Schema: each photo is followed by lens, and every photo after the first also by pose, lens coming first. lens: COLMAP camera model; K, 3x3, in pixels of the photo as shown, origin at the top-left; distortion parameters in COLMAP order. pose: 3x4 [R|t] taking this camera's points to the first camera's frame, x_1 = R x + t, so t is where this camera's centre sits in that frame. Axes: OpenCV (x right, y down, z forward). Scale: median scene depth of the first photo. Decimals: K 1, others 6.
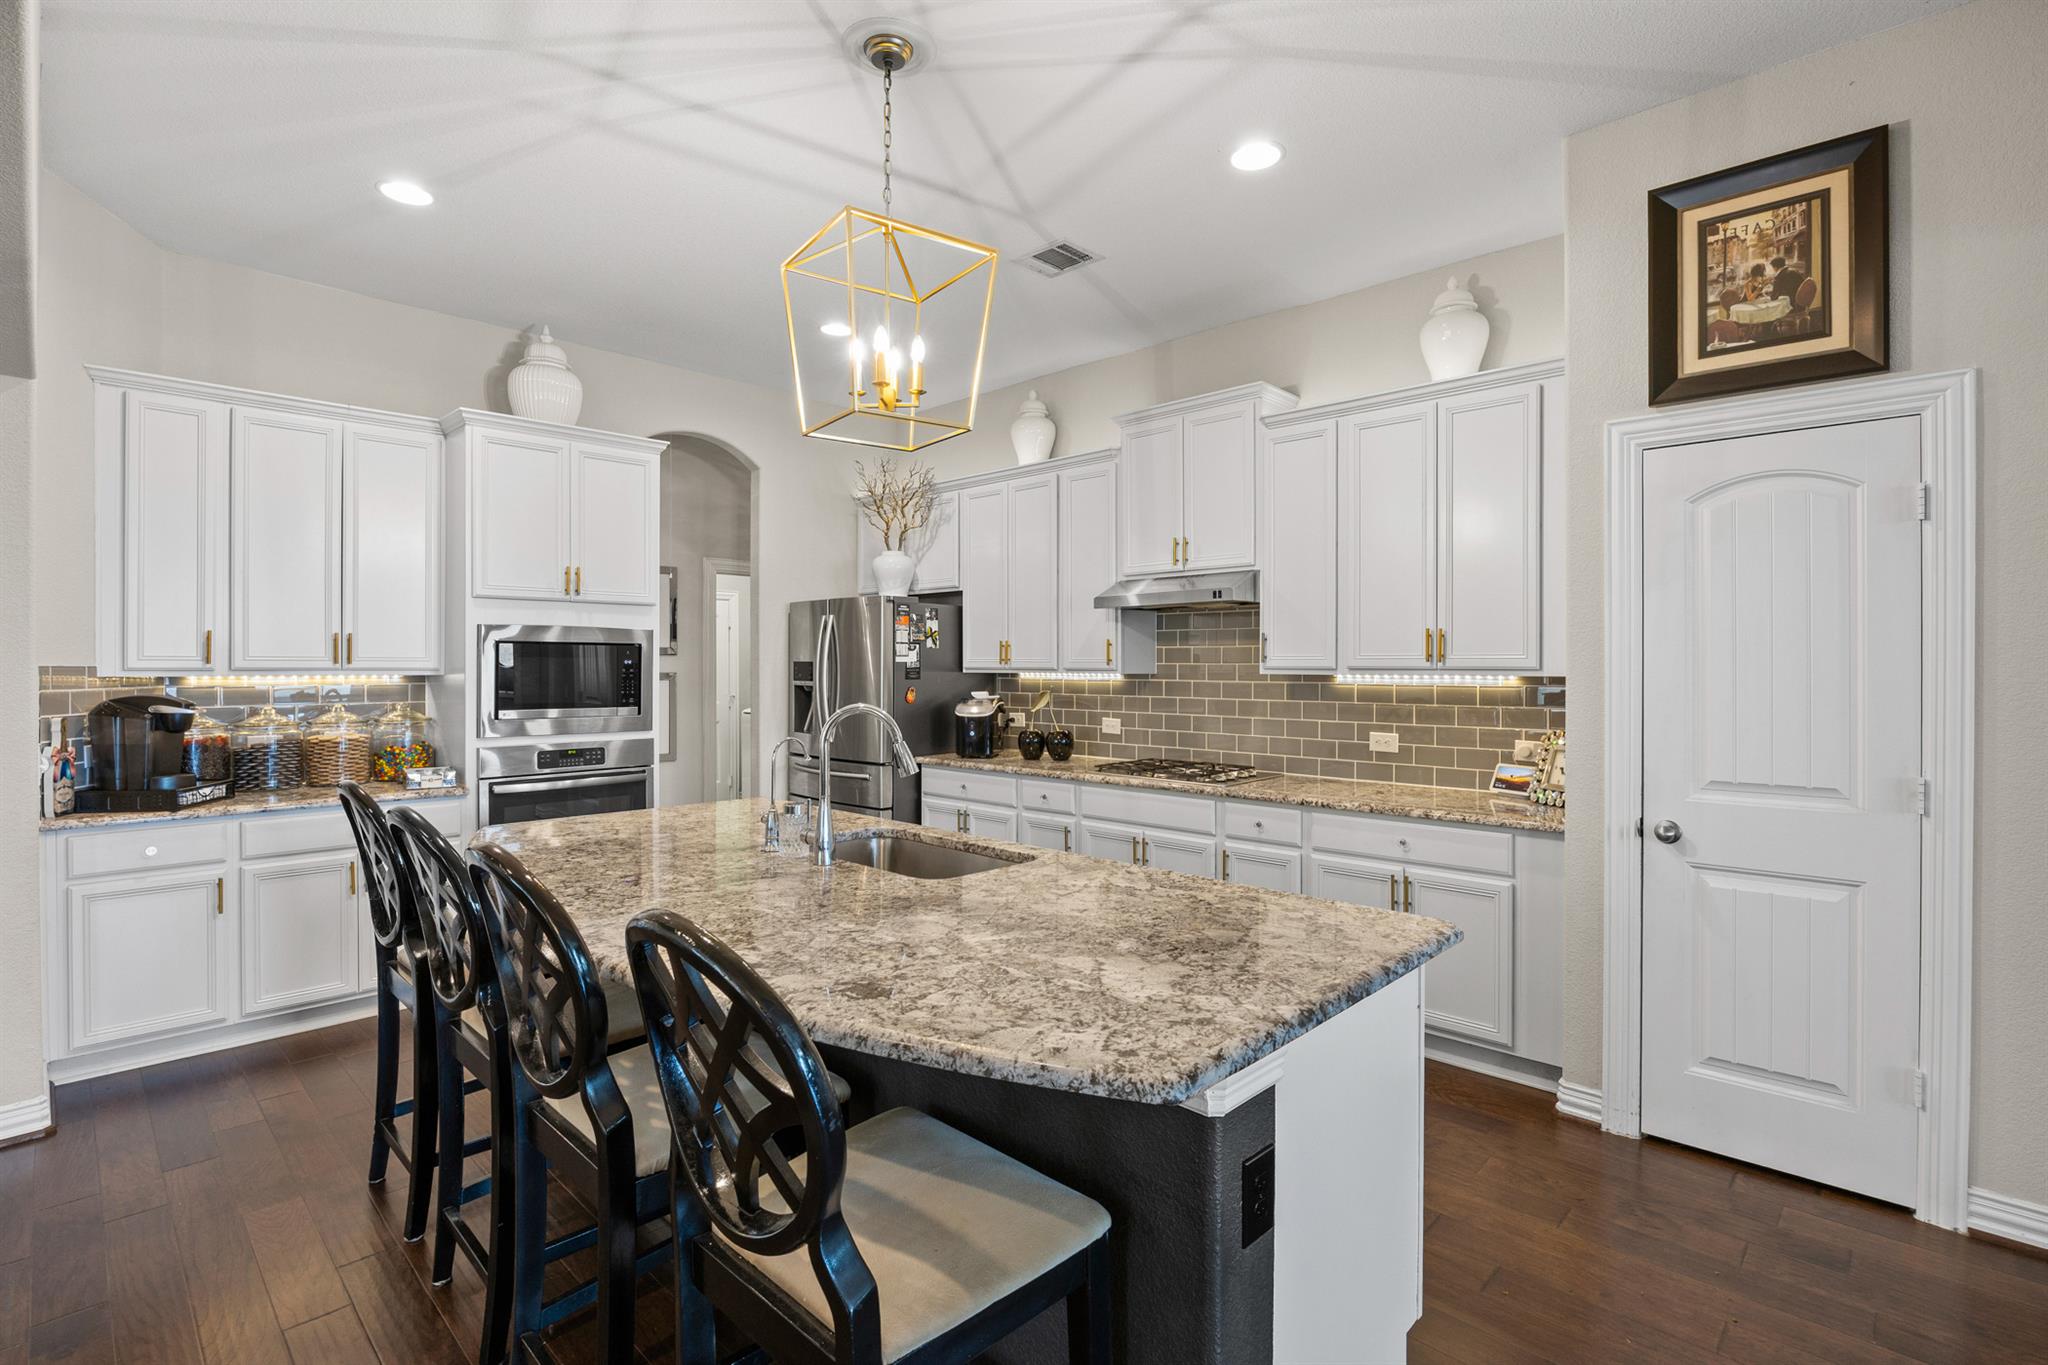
lens RADIAL K [[971.9, 0, 1018.3], [0, 971.9, 676.2], [0, 0, 1]] dist [-0.017632, 0.000376]
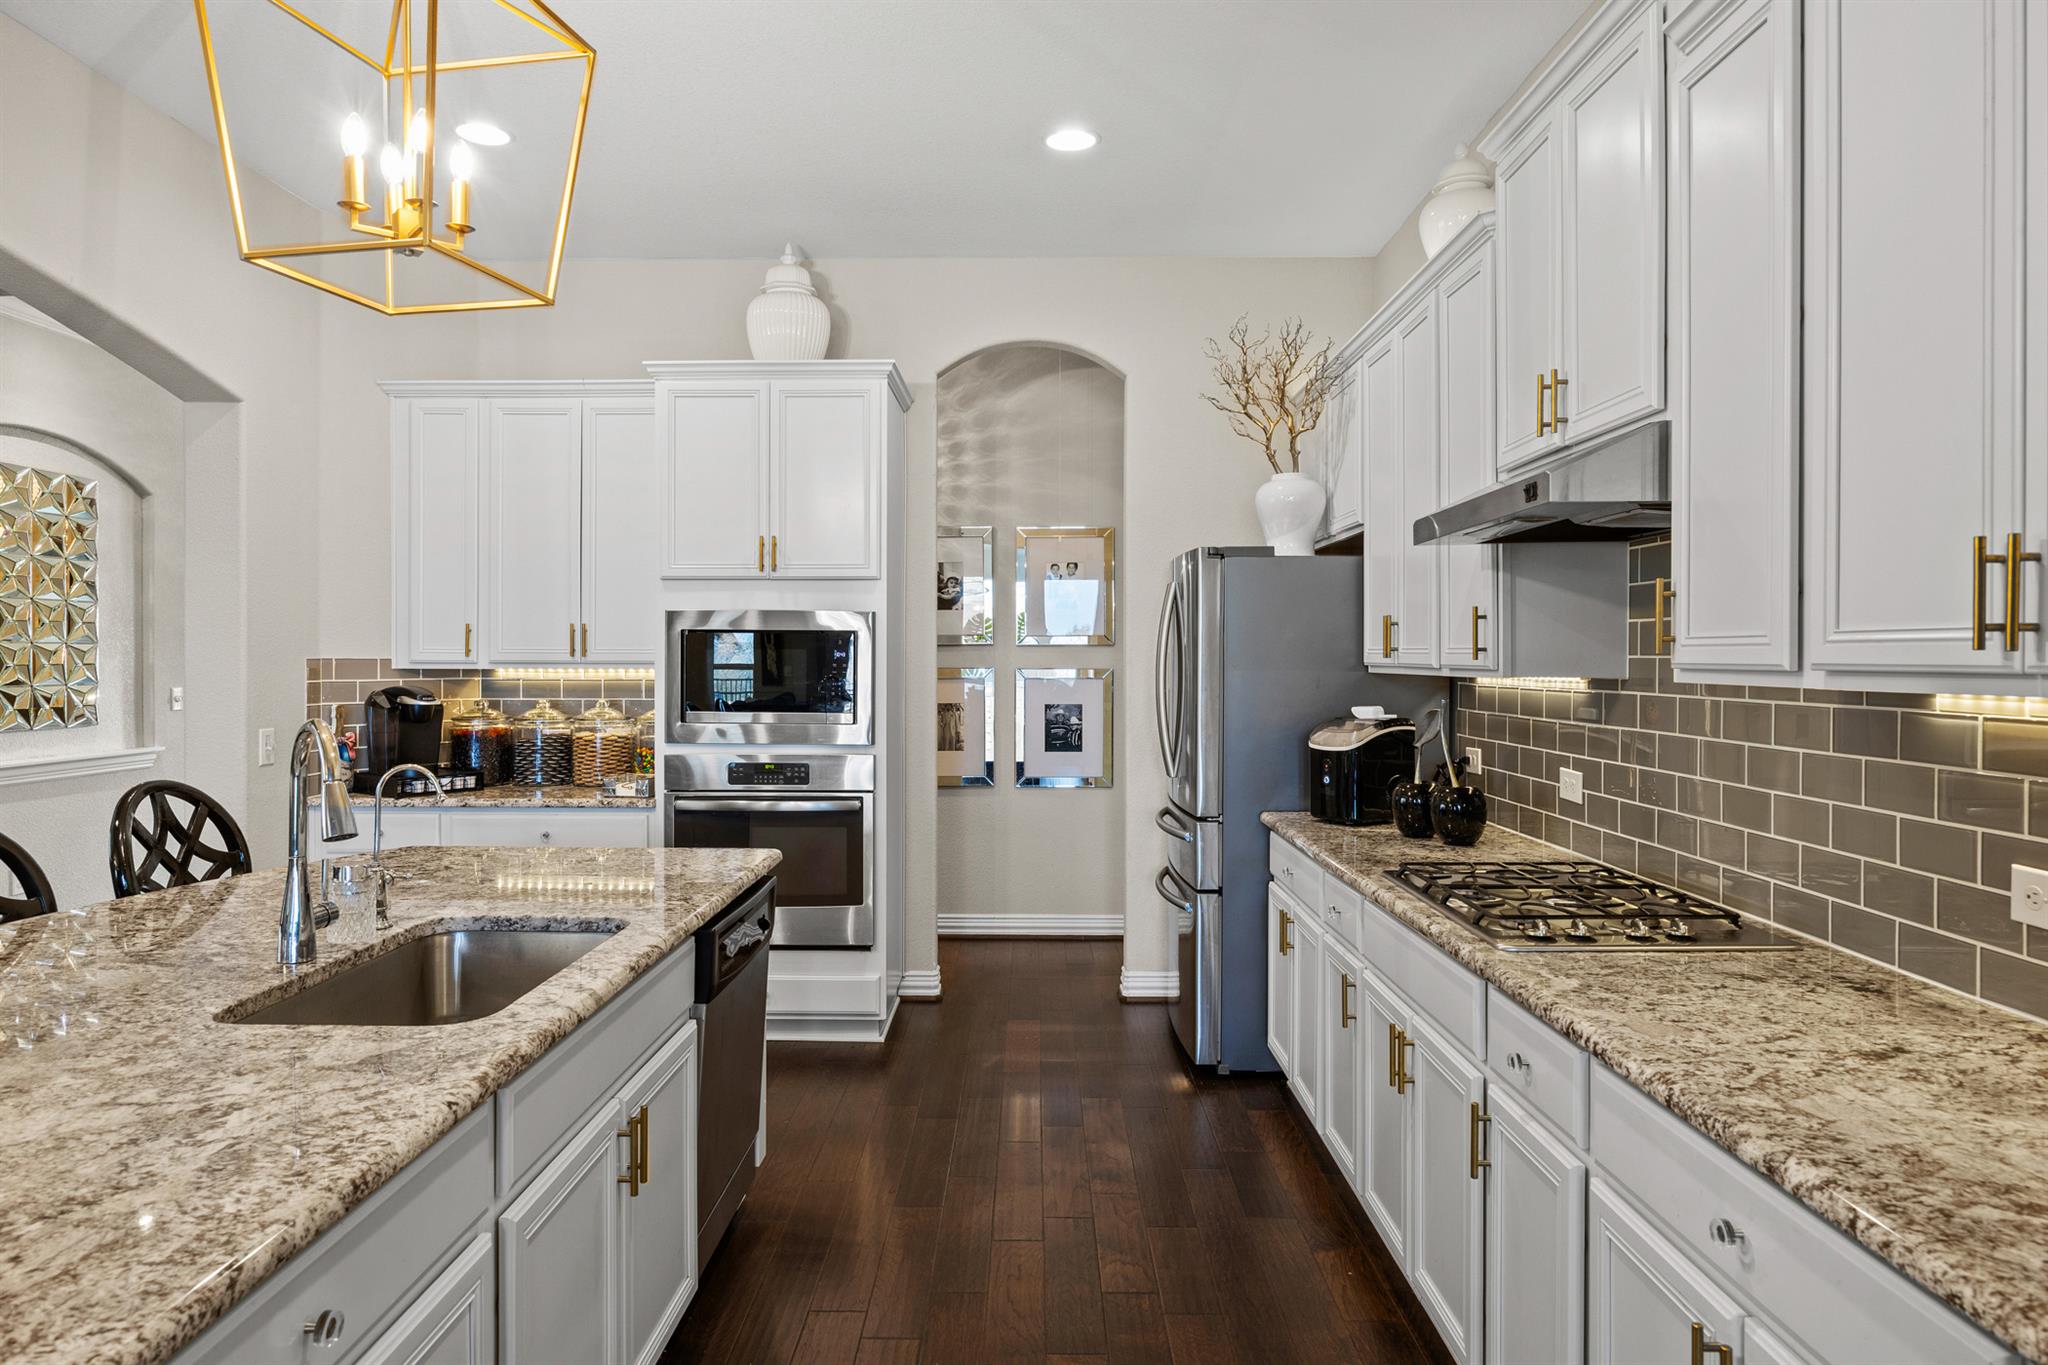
lens RADIAL K [[1212.1, 0, 1010.5], [0, 1212.1, 676.3], [0, 0, 1]] dist [-0.045438, -0.000325]
pose [[0.688267, 0.012571, -0.725348, 0.410782], [-0.009574, 0.999920, 0.008246, -0.006944], [0.725394, 0.001269, 0.688333, 0.464538]]
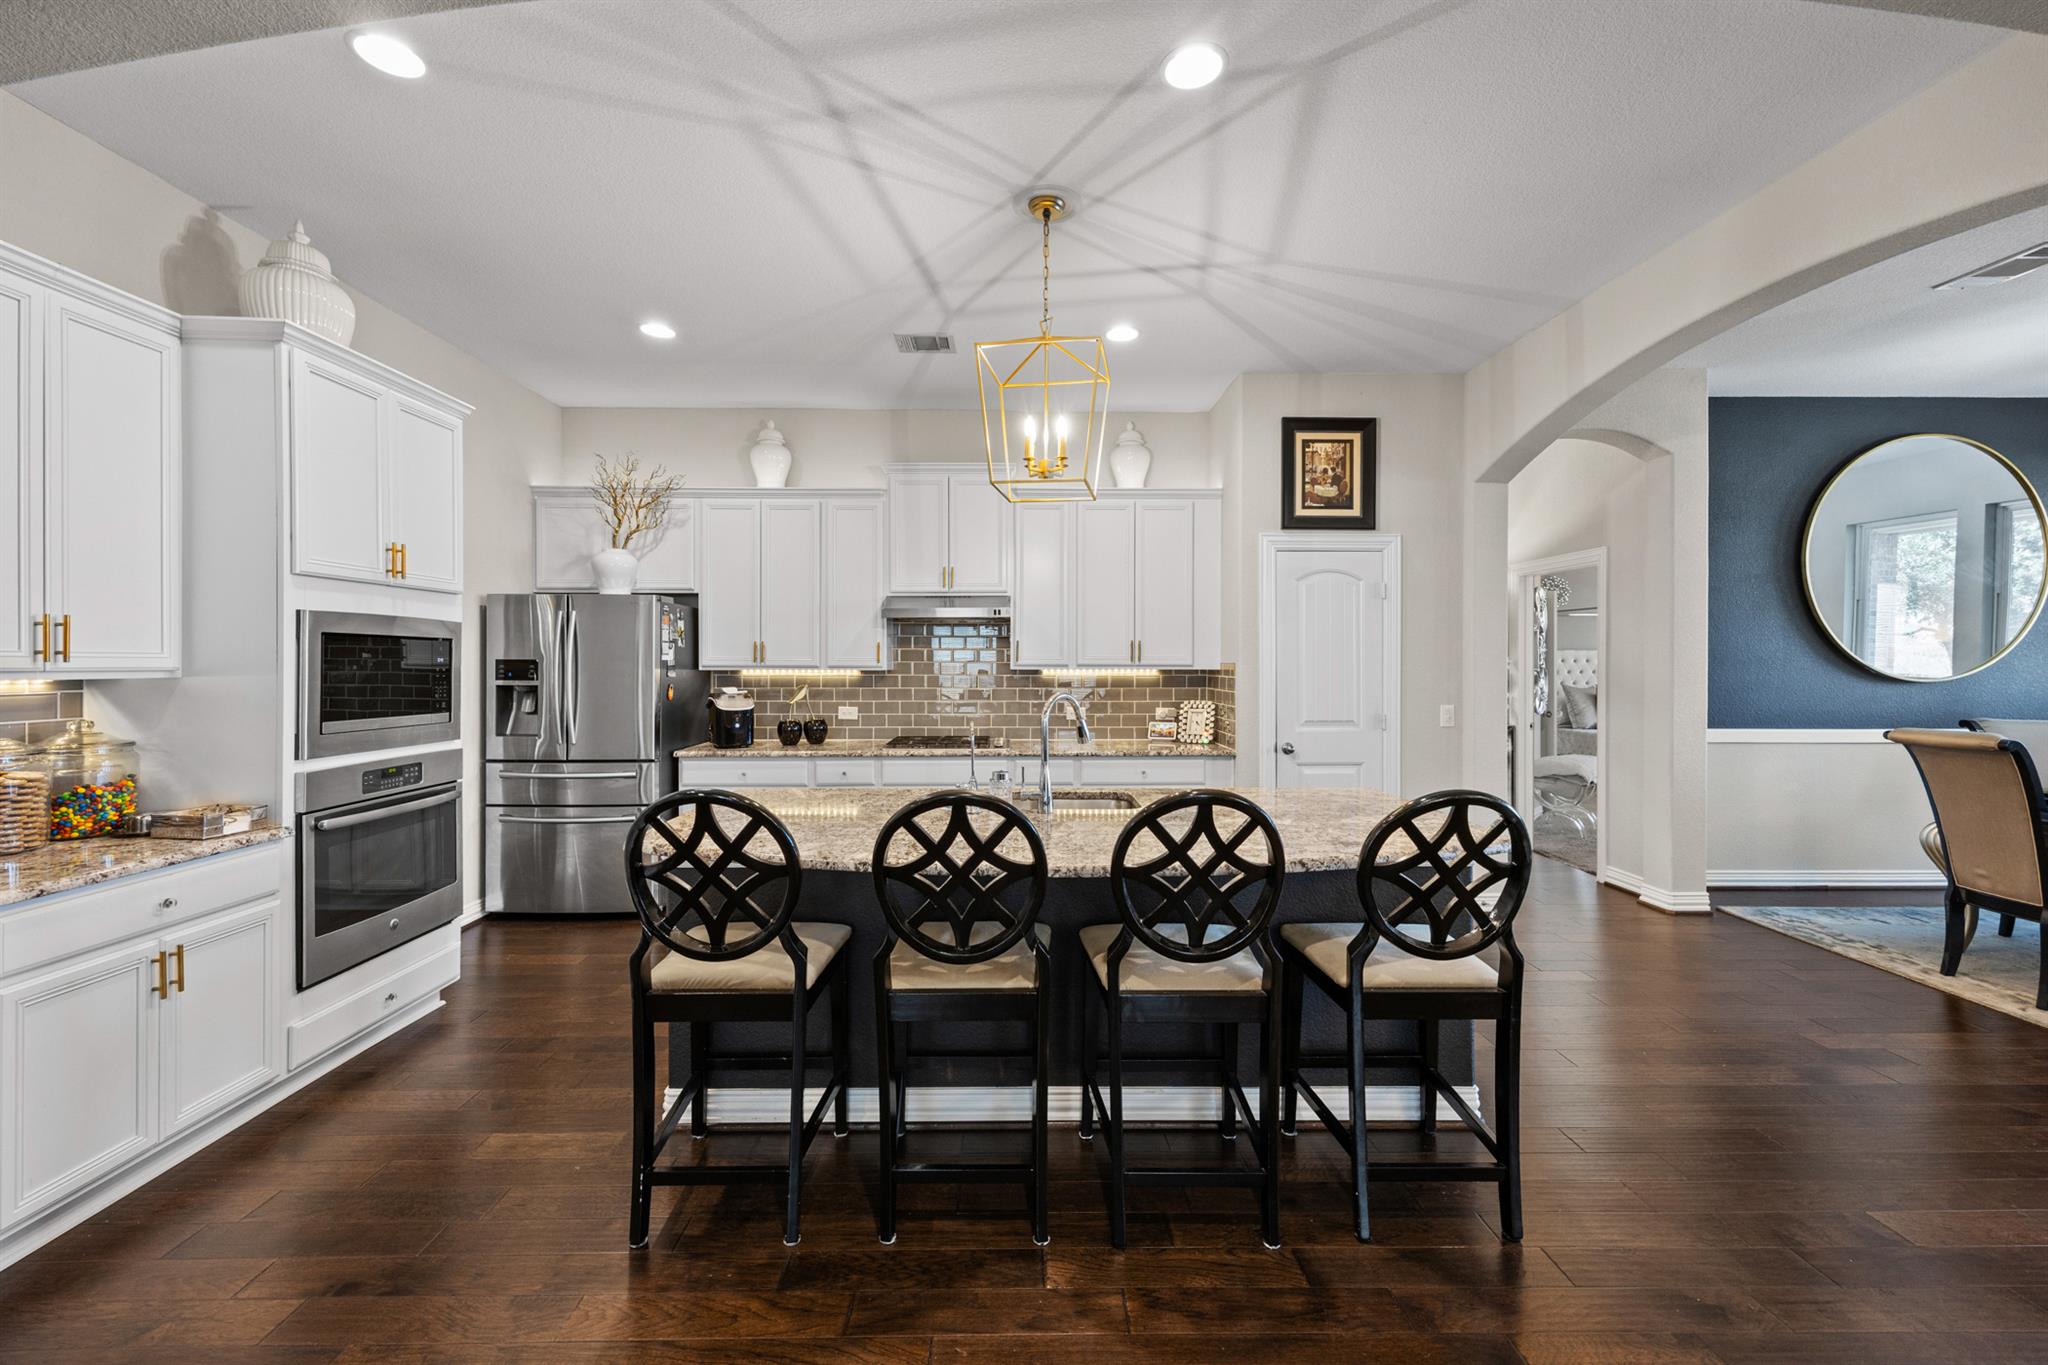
lens RADIAL K [[842.6, 0, 1030.7], [0, 842.6, 672.0], [0, 0, 1]] dist [0.010378, 0.000011]
pose [[0.699205, -0.008035, 0.714876, -0.607278], [0.008764, 0.999958, 0.002668, -0.001478], [-0.714868, 0.004399, 0.699246, 0.118324]]
